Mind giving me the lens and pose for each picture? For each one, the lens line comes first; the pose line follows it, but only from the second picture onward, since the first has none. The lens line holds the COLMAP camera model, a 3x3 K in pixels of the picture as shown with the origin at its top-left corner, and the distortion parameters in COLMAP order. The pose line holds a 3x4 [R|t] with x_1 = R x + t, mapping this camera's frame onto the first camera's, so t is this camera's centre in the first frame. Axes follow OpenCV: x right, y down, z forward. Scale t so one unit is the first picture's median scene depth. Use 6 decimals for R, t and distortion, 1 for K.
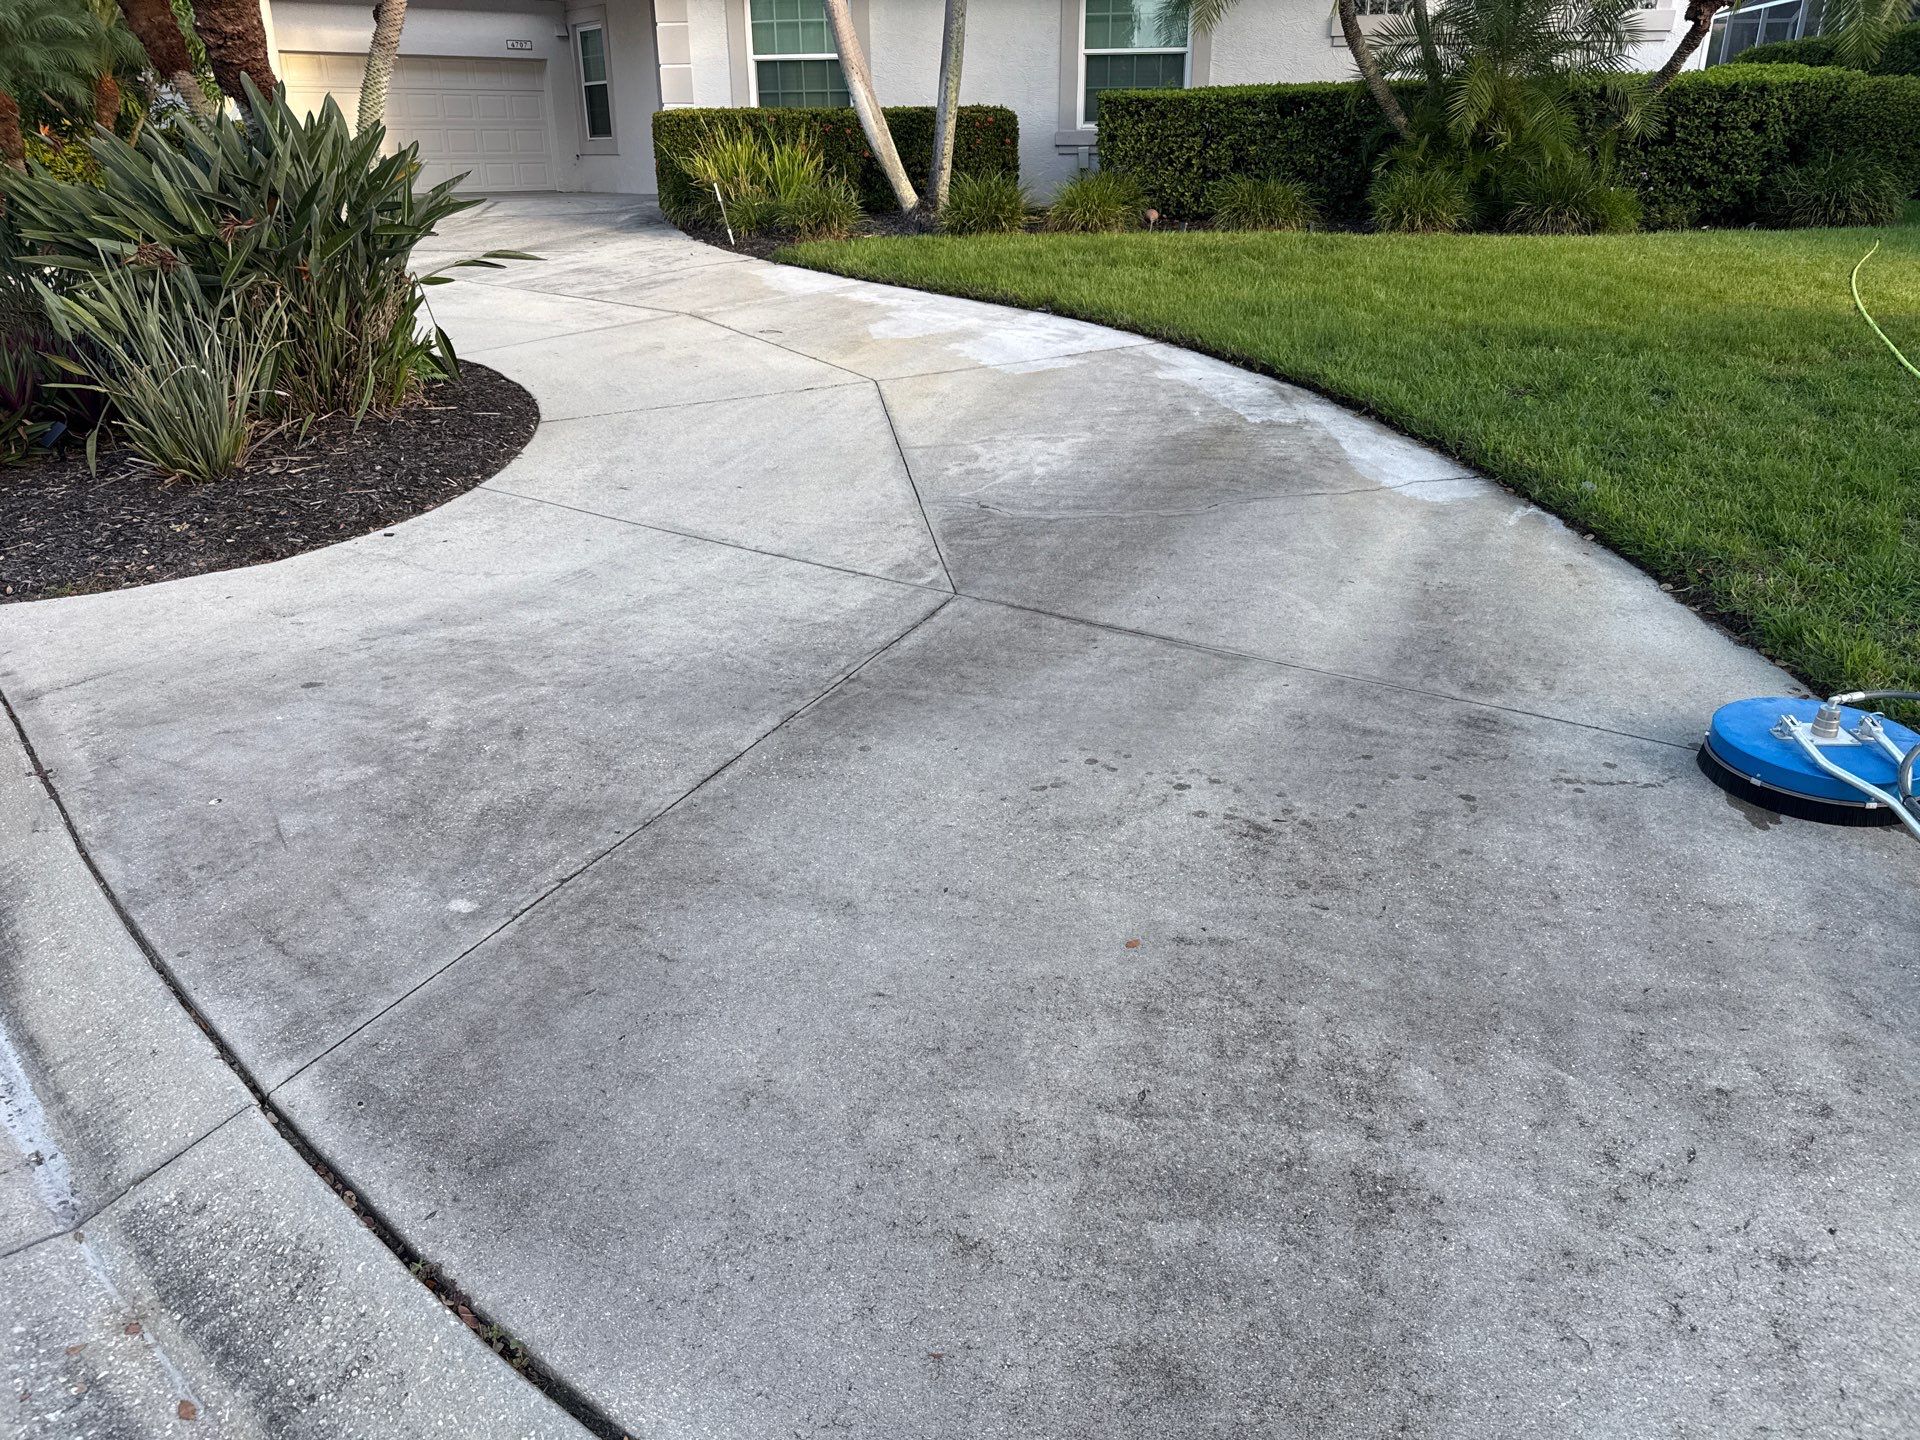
lens RADIAL K [[1375.9, 0, 957.0], [0, 1375.9, 713.1], [0, 0, 1]] dist [0.018201, -0.023186]
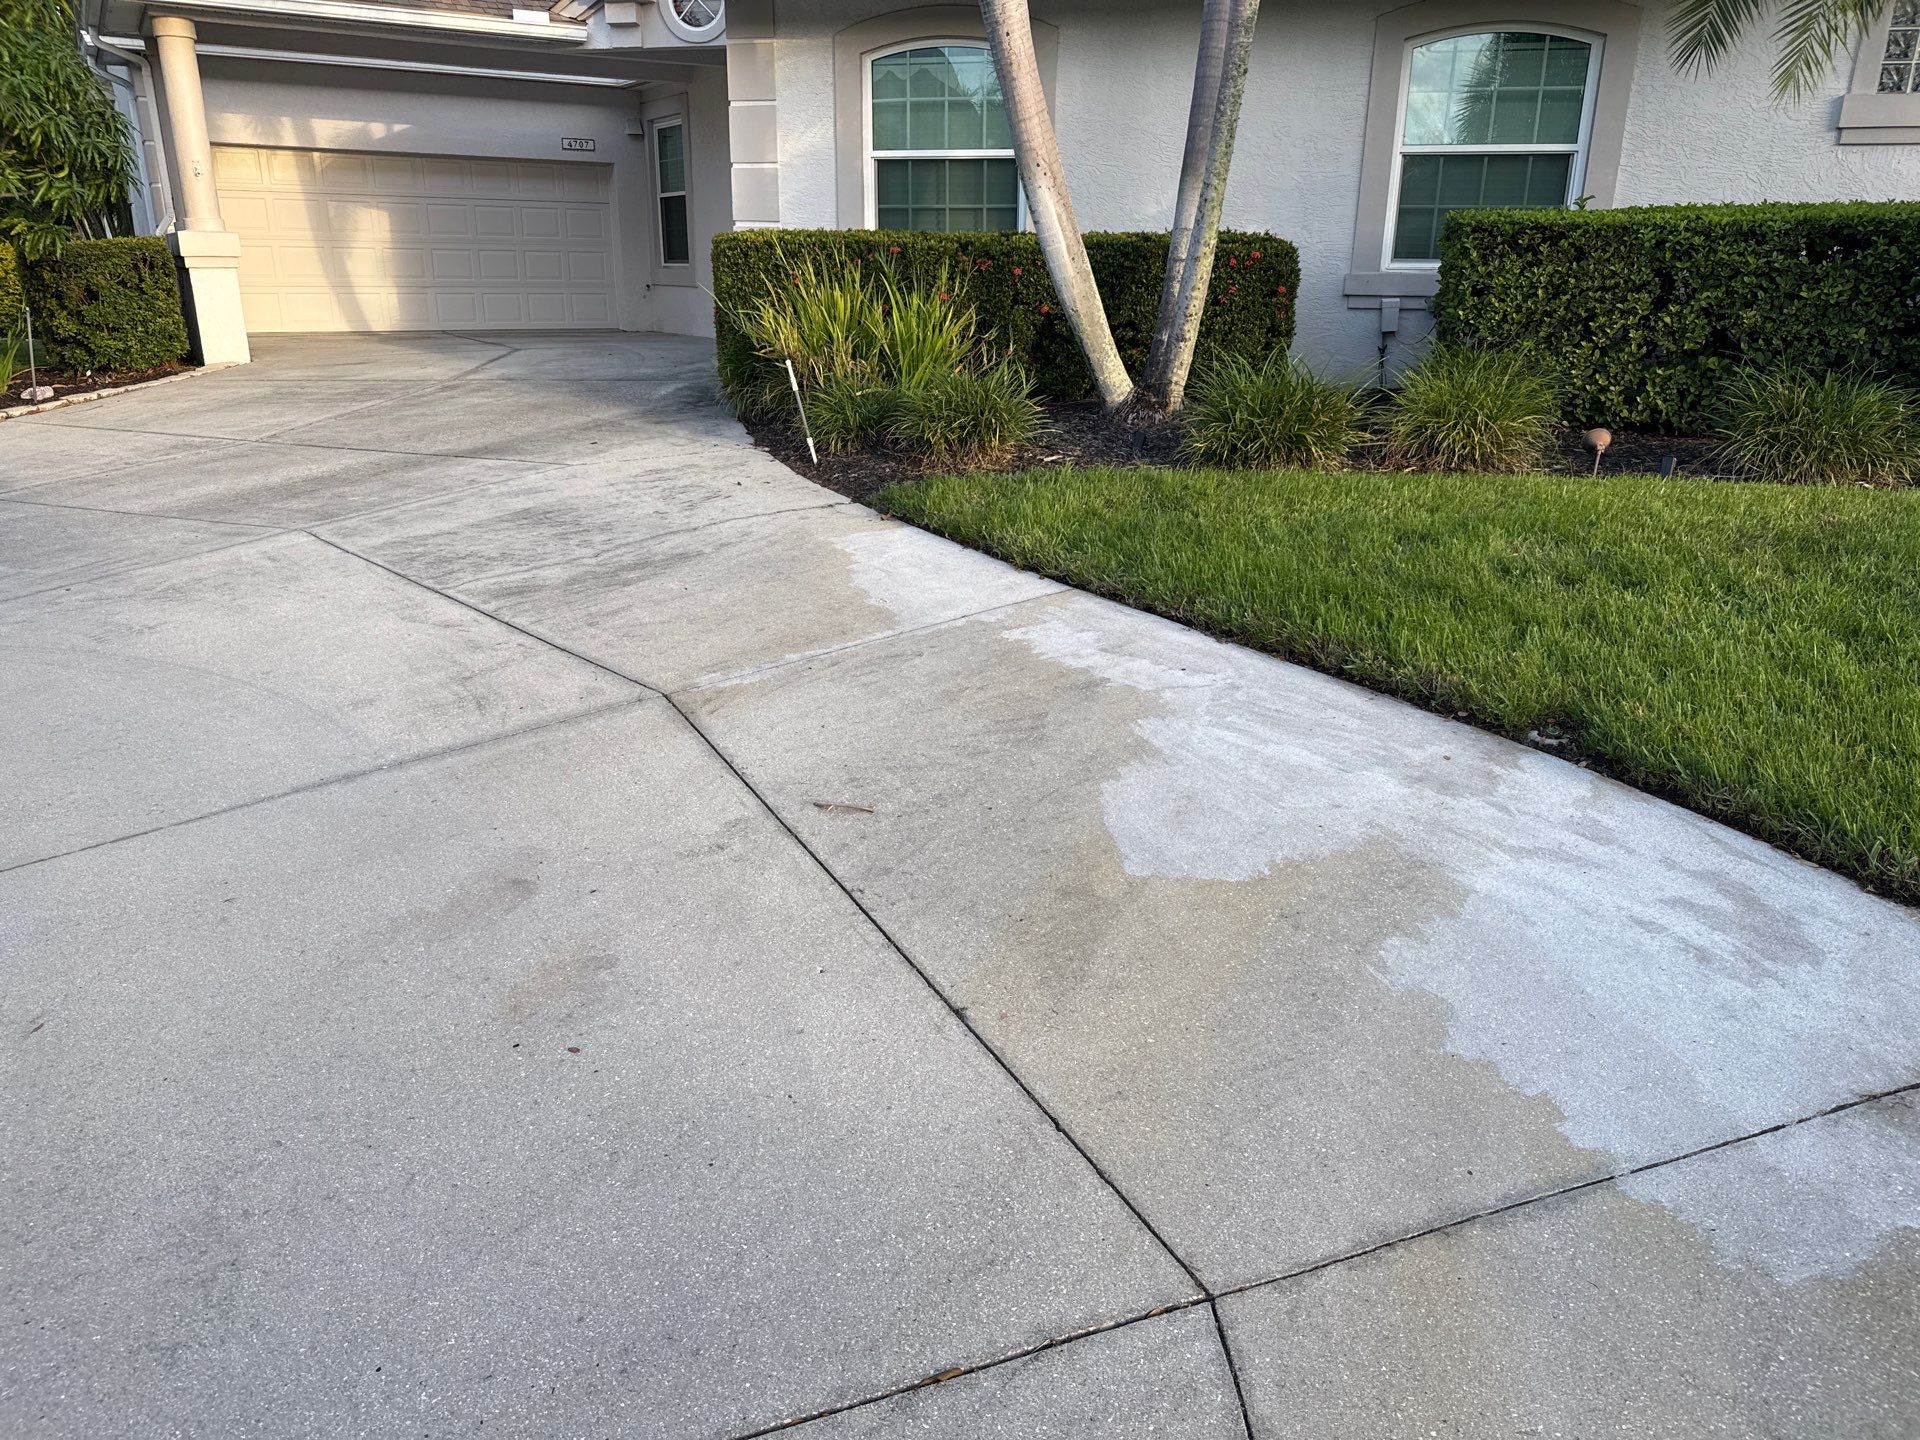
lens RADIAL K [[1375.9, 0, 955.5], [0, 1375.9, 717.5], [0, 0, 1]] dist [0.018201, -0.023186]
pose [[0.995941, 0.042470, -0.079362, -0.055303], [-0.048091, 0.996364, -0.070321, -0.201663], [0.076087, 0.073853, 0.994362, 0.454128]]
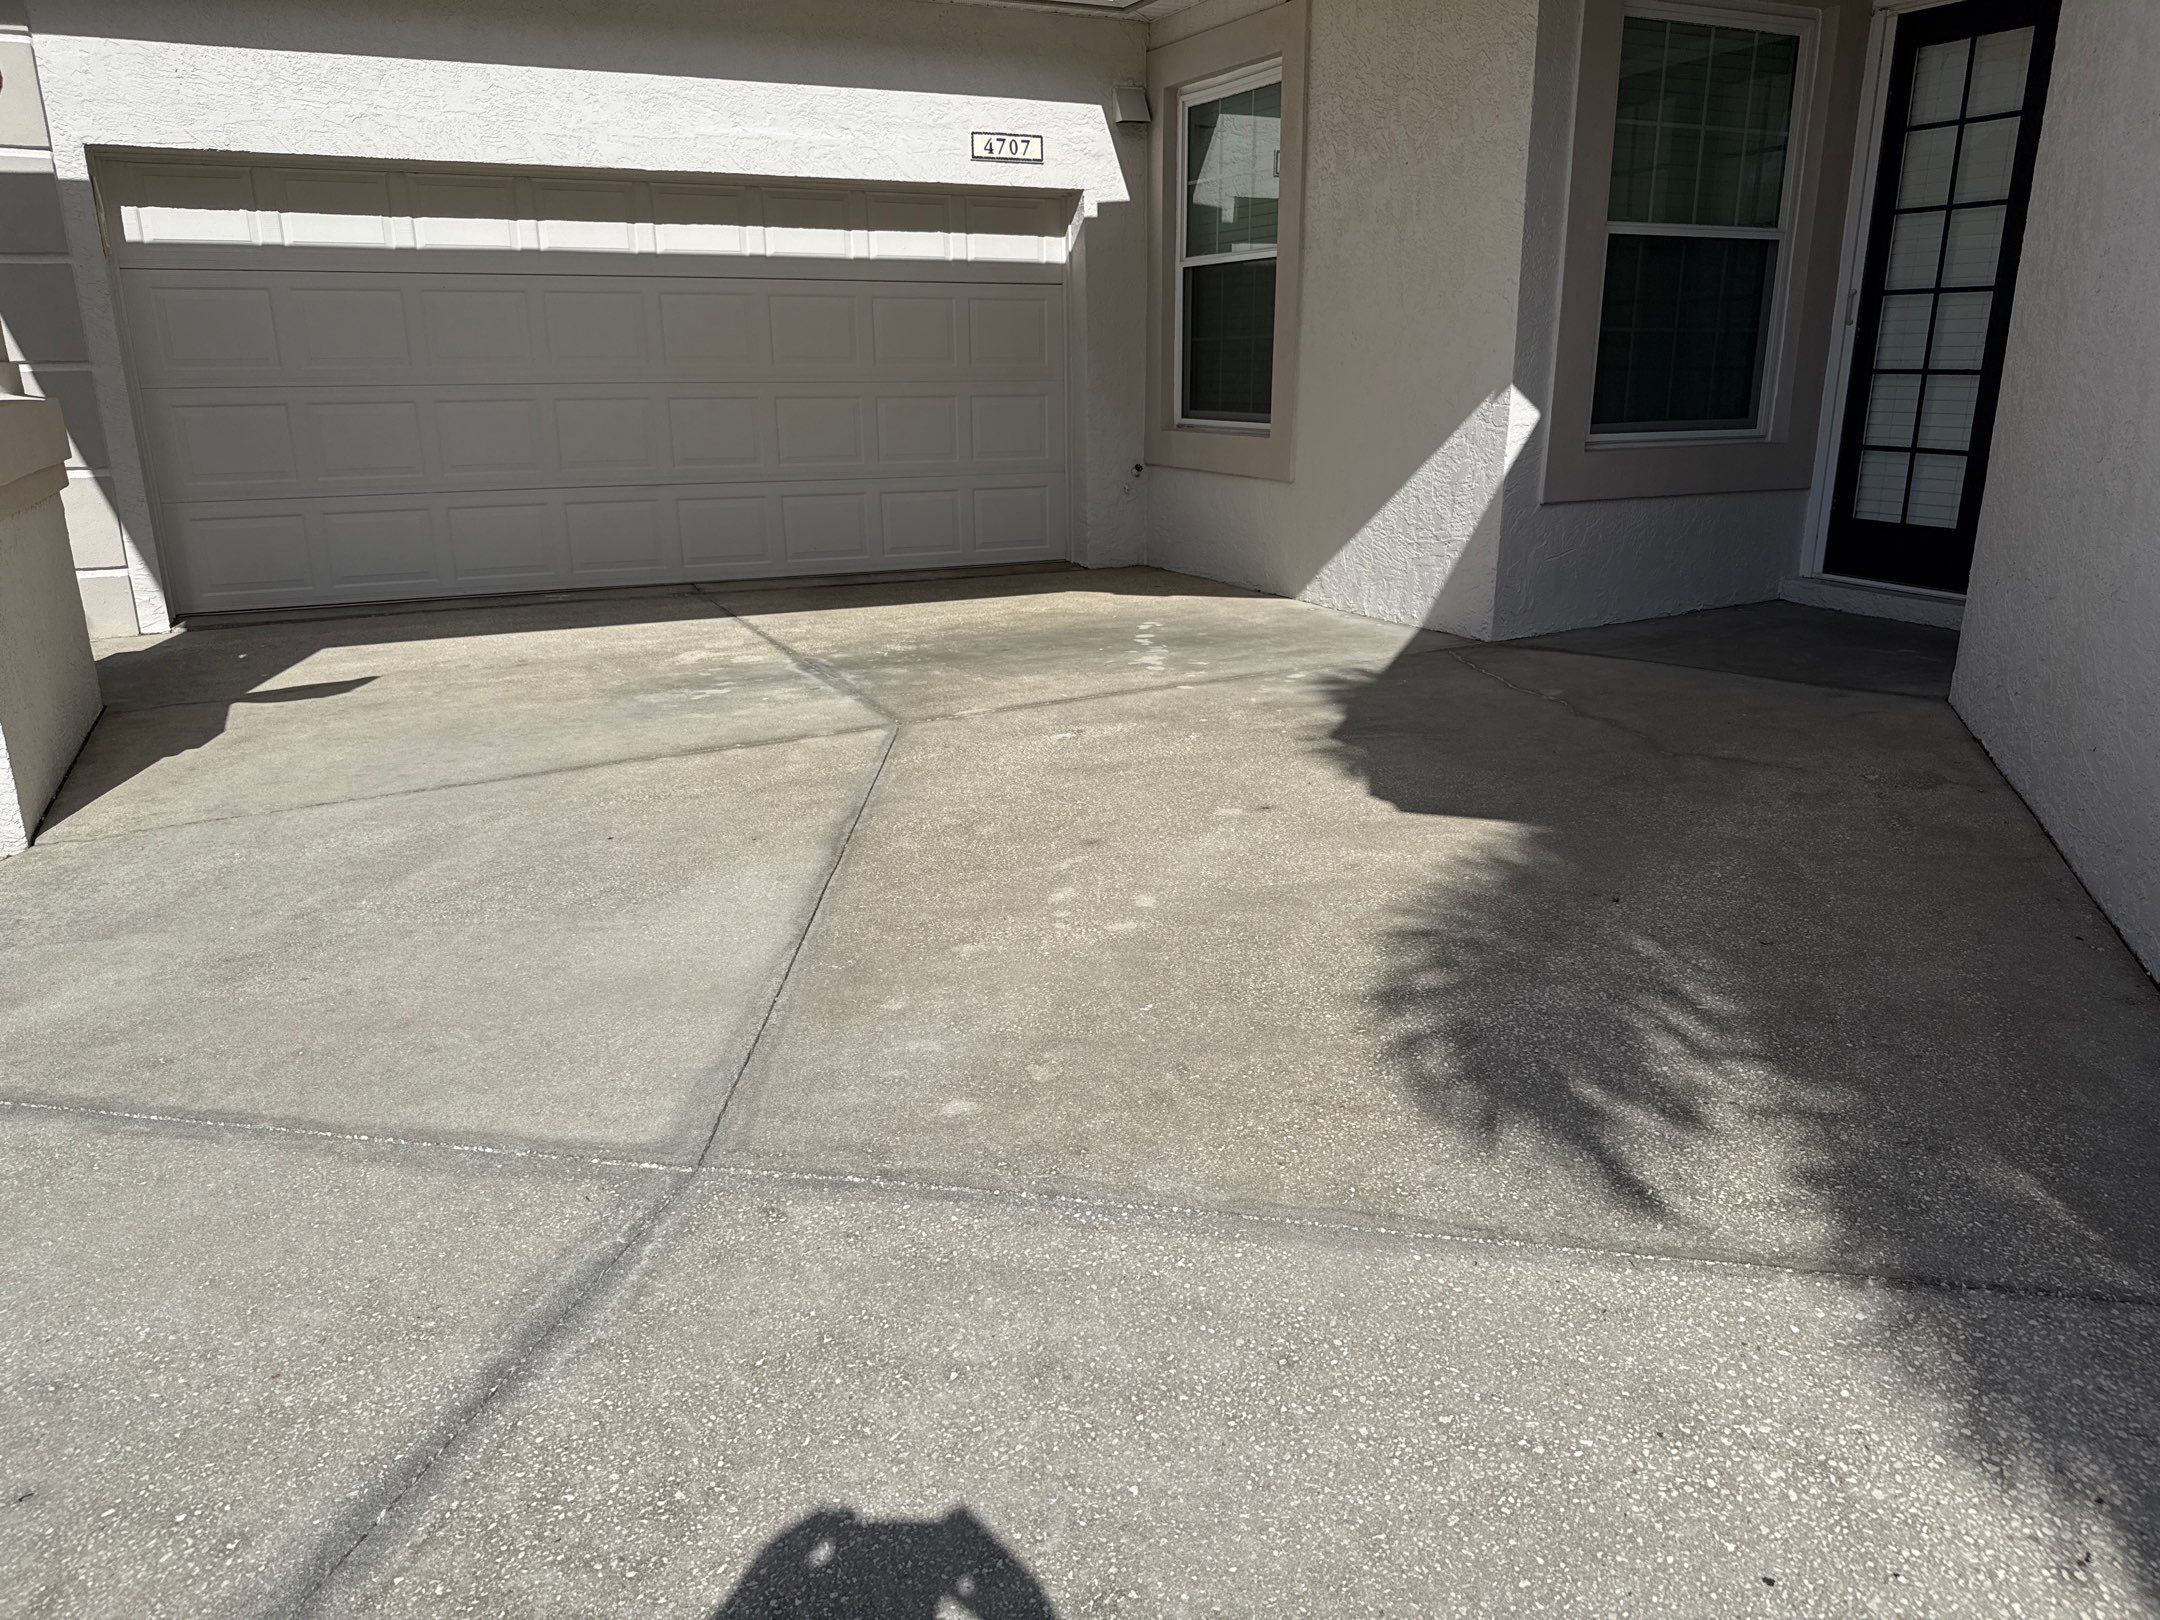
lens RADIAL K [[1547.9, 0, 1069.9], [0, 1547.9, 821.8], [0, 0, 1]] dist [0.018201, -0.023186]
pose [[0.977821, 0.063189, -0.199682, -0.359384], [-0.080065, 0.993765, -0.077596, -0.489274], [0.193534, 0.091863, 0.976783, 1.081064]]
